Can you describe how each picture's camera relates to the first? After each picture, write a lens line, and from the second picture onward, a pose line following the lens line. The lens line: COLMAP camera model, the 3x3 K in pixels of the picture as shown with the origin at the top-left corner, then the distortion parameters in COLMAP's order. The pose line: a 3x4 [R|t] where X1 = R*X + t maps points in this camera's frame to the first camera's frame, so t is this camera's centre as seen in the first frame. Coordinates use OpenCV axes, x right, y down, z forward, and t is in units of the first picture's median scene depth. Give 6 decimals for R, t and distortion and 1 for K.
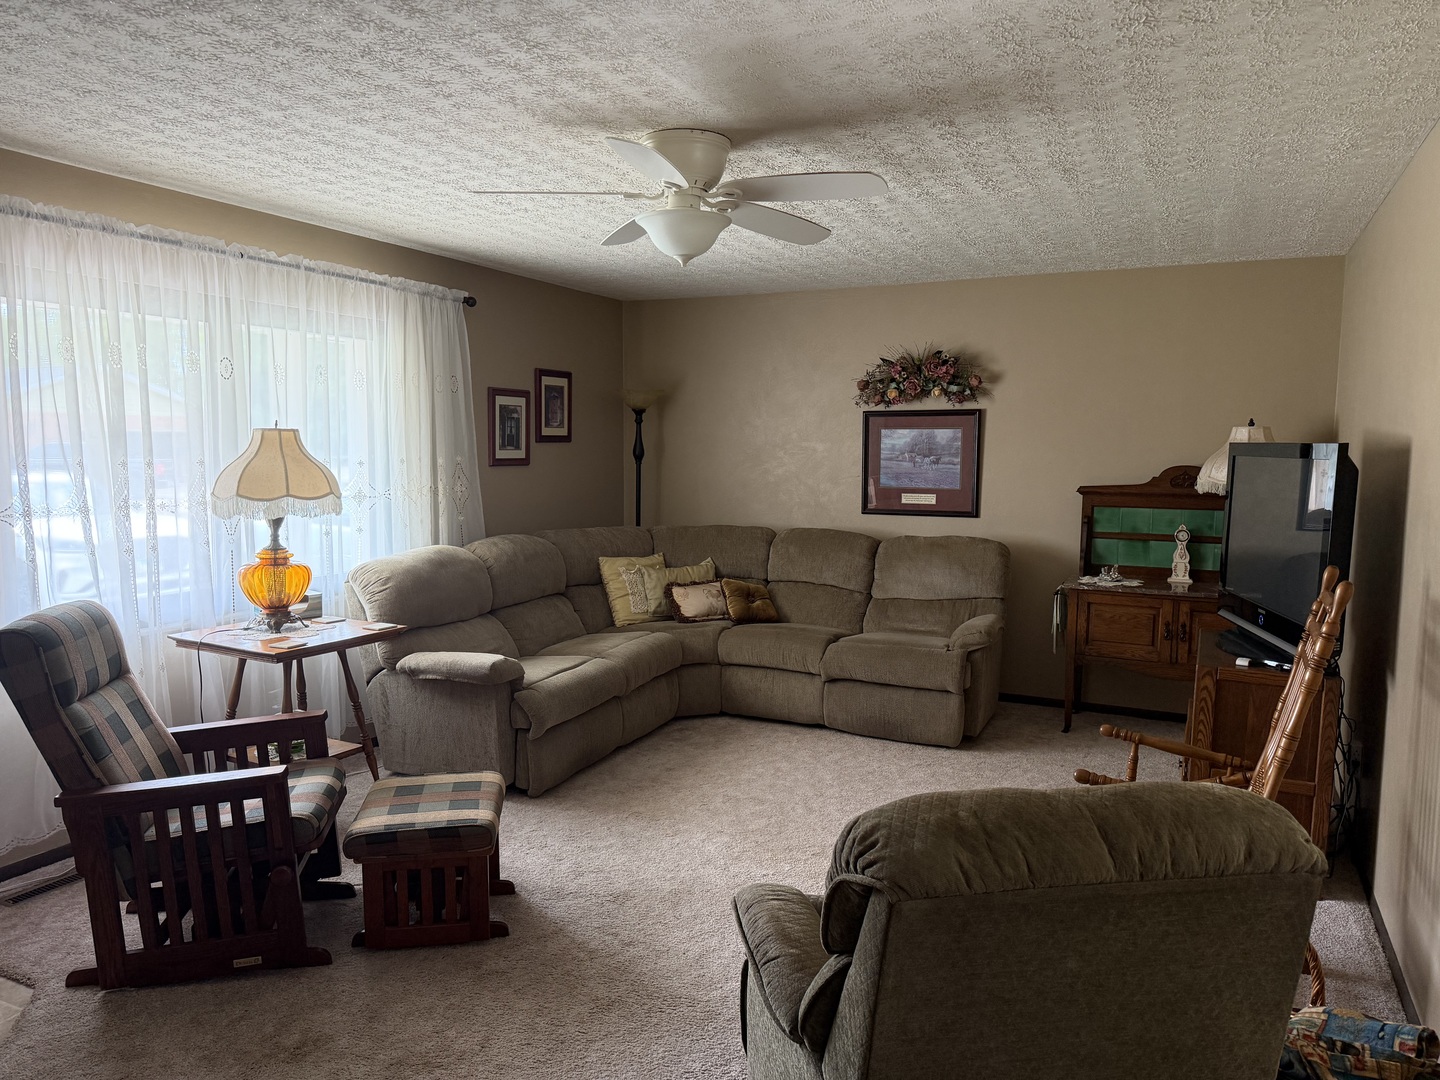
lens RADIAL K [[1017.6, 0, 720.0], [0, 1017.6, 540.0], [0, 0, 1]] dist [0.096492, -0.111699]
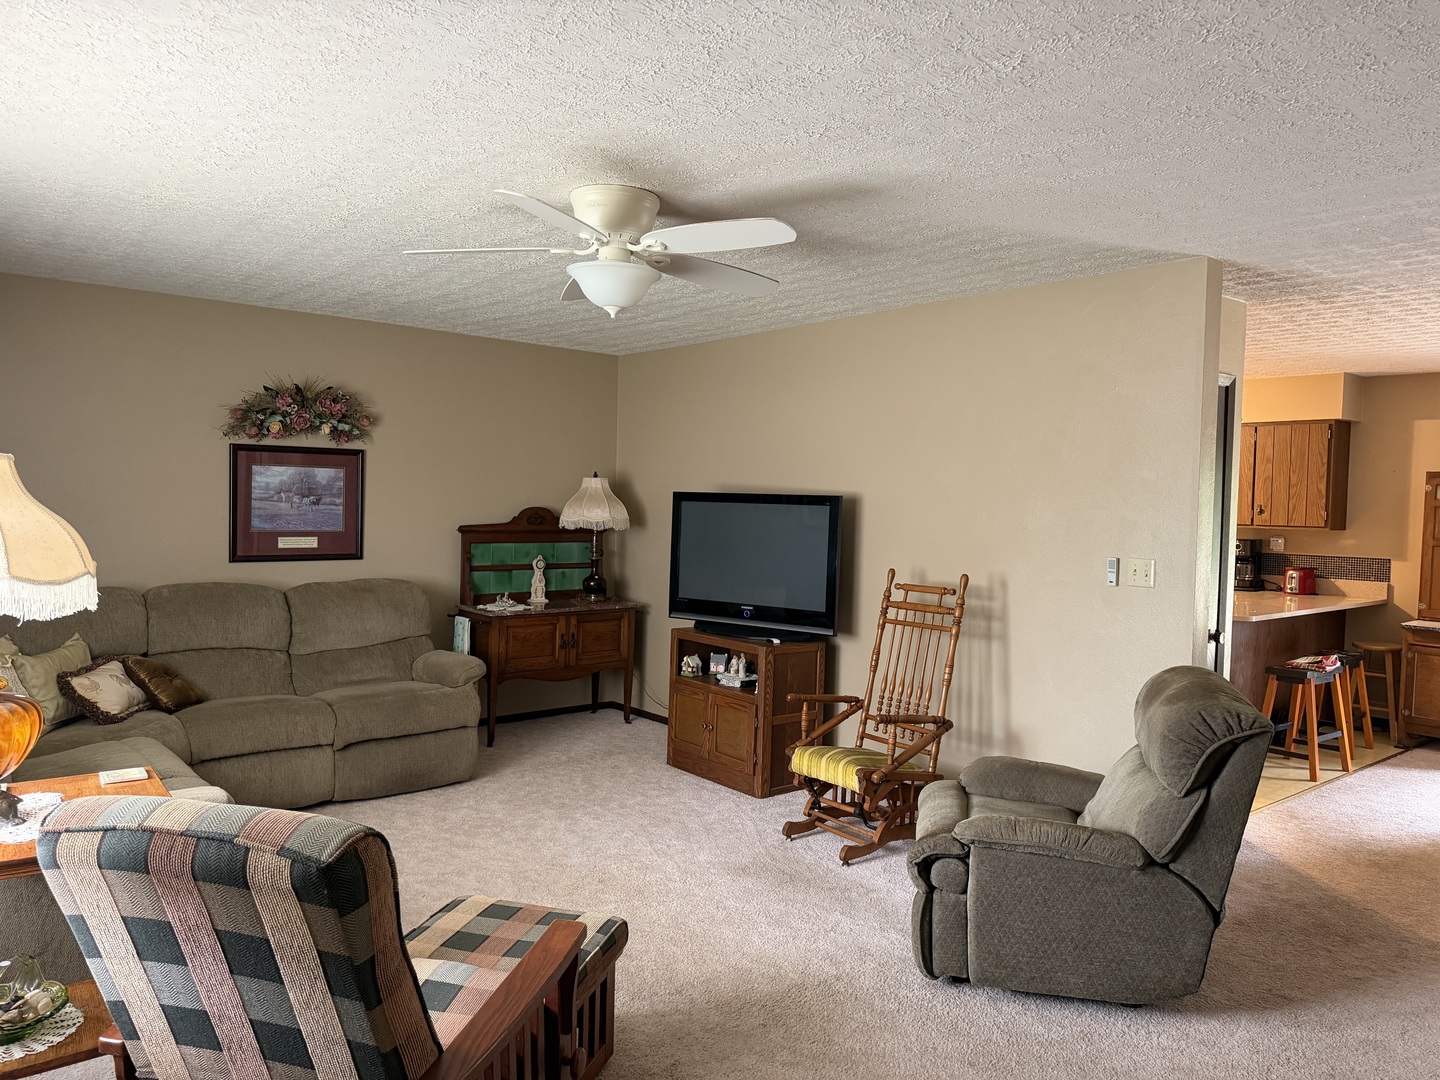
lens RADIAL K [[1017.6, 0, 720.0], [0, 1017.6, 540.0], [0, 0, 1]] dist [0.096492, -0.111699]
pose [[0.400032, -0.035017, 0.915832, -0.523139], [0.063955, 0.997900, 0.010220, -0.028776], [-0.914267, 0.054484, 0.401431, 0.290700]]
